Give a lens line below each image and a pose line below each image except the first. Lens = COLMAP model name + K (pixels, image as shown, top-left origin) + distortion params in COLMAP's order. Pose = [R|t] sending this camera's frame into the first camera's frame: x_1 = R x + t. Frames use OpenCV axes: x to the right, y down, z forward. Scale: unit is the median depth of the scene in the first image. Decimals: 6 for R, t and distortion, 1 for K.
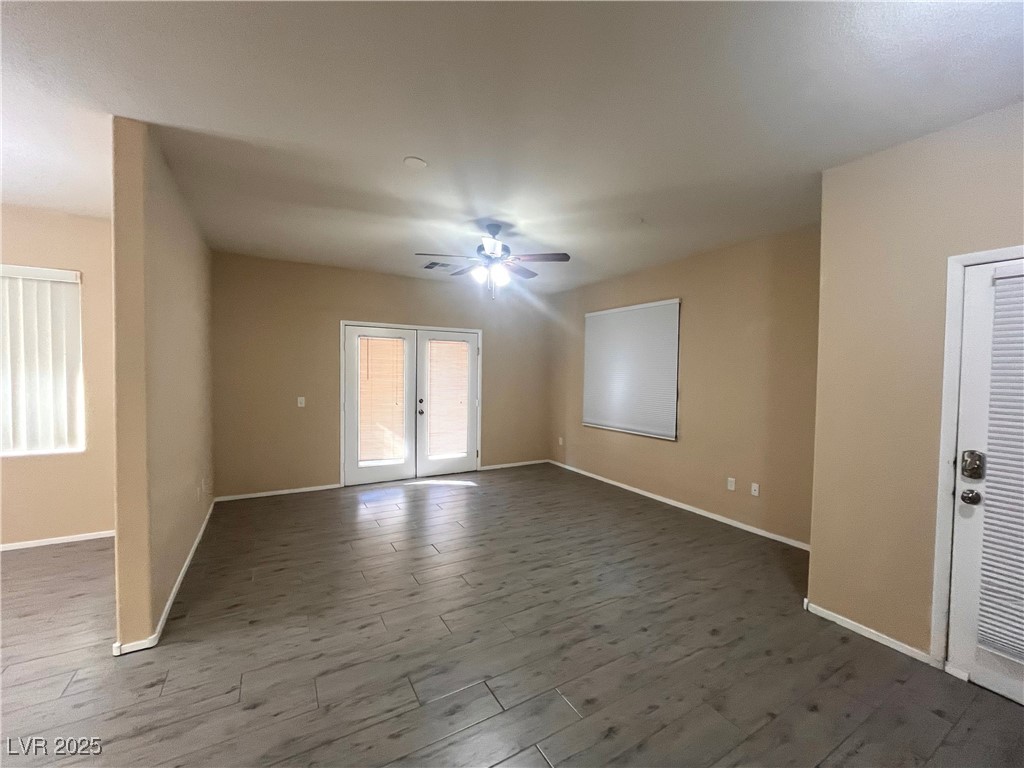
lens RADIAL K [[415.8, 0, 515.2], [0, 415.8, 383.1], [0, 0, 1]] dist [-0.003101, -0.000102]
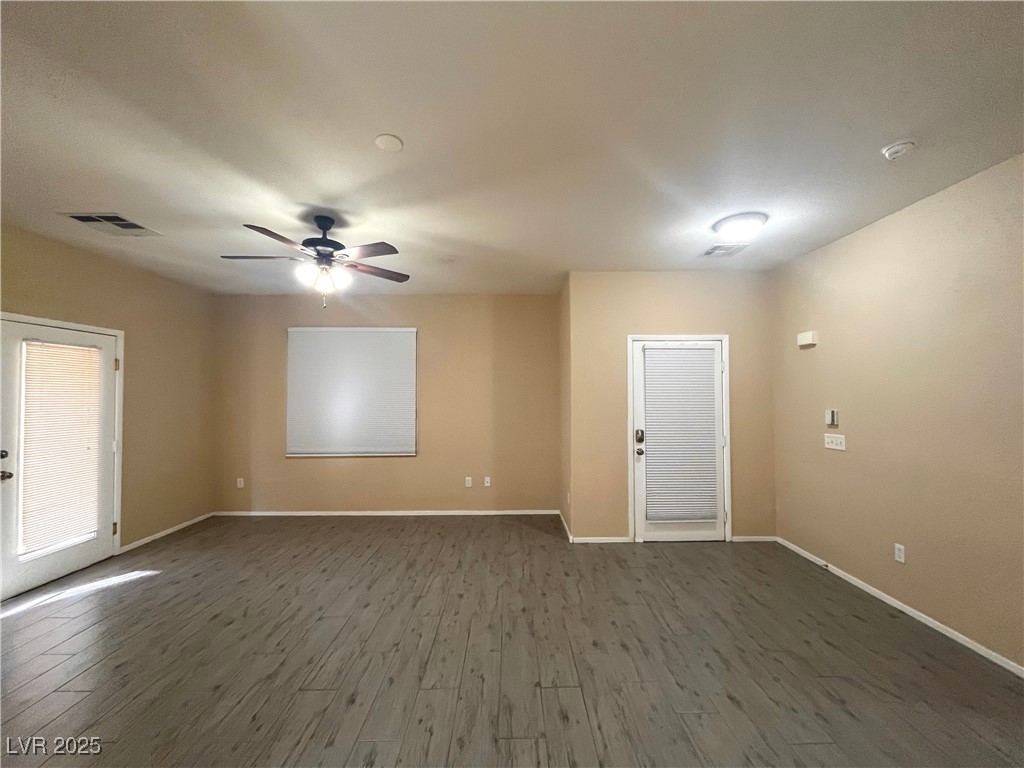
lens RADIAL K [[415.8, 0, 515.2], [0, 415.8, 383.1], [0, 0, 1]] dist [-0.003101, -0.000102]
pose [[0.494978, 0.009684, 0.868852, -0.535560], [0.033356, 0.998989, -0.030137, -0.013762], [-0.868265, 0.043899, 0.494155, 0.259850]]
